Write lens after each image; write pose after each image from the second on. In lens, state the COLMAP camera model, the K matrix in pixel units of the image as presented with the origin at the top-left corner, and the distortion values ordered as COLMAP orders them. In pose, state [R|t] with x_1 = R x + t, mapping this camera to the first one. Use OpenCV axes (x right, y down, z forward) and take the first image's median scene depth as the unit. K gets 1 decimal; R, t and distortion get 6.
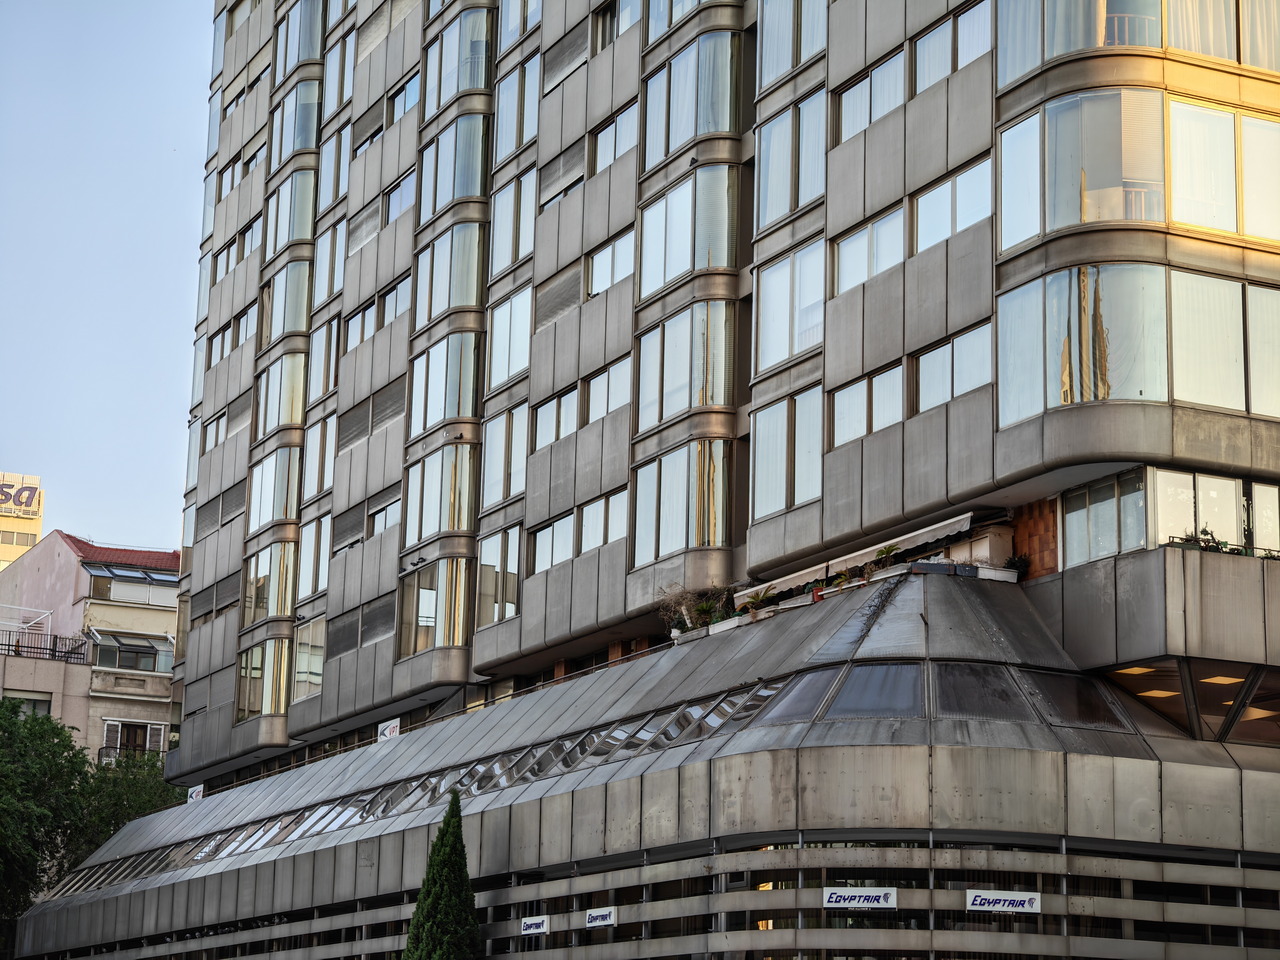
lens RADIAL K [[2643.4, 0, 632.7], [0, 2643.4, 461.2], [0, 0, 1]] dist [0.164291, -0.194441]
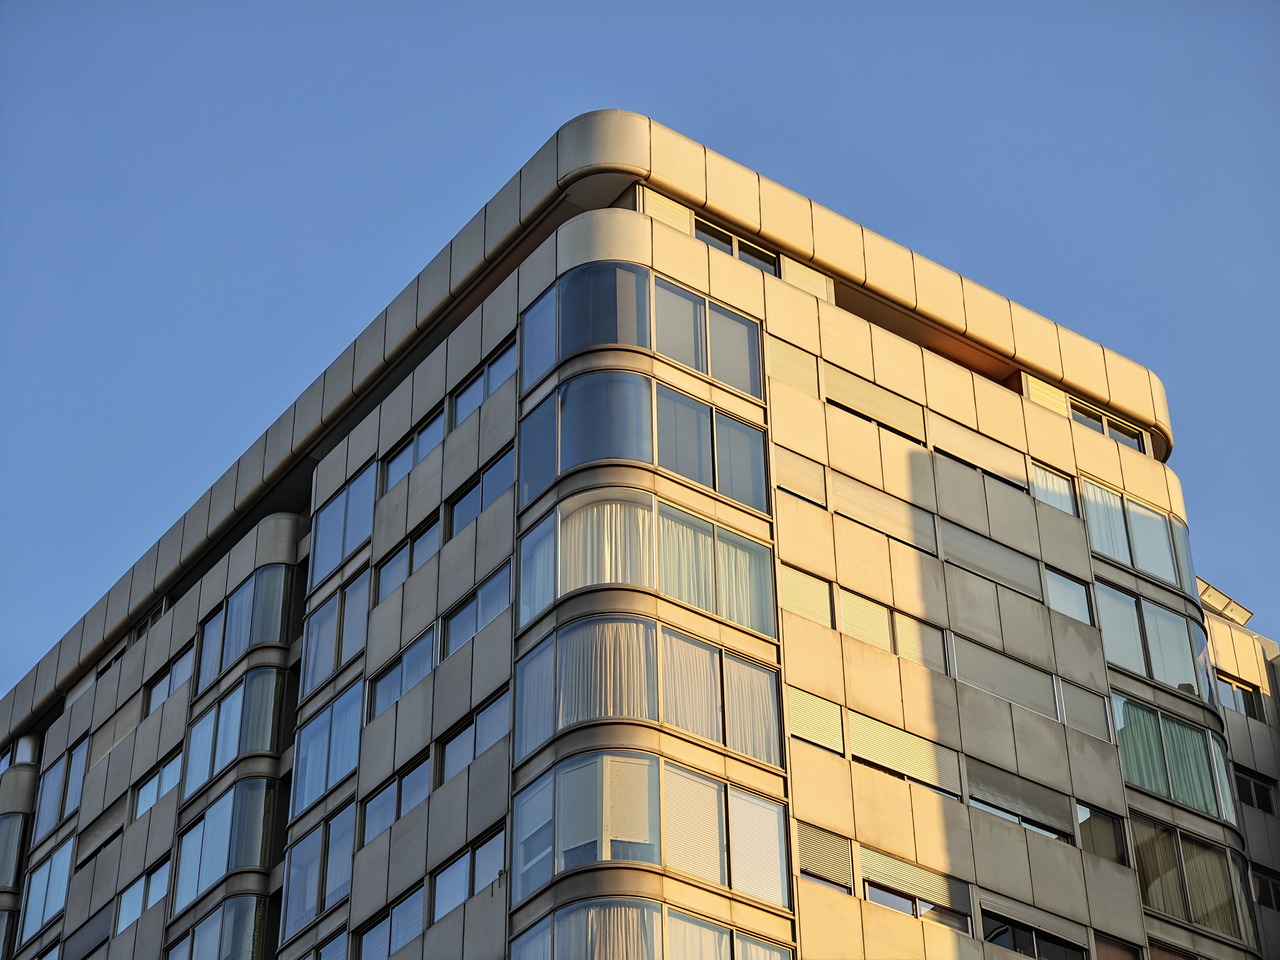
lens RADIAL K [[2660.6, 0, 660.6], [0, 2660.6, 478.6], [0, 0, 1]] dist [0.080857, 0.034268]
pose [[0.981292, 0.082797, 0.173812, -0.005854], [-0.002903, 0.909063, -0.416649, 0.243179], [-0.192503, 0.408350, 0.892296, -0.052481]]
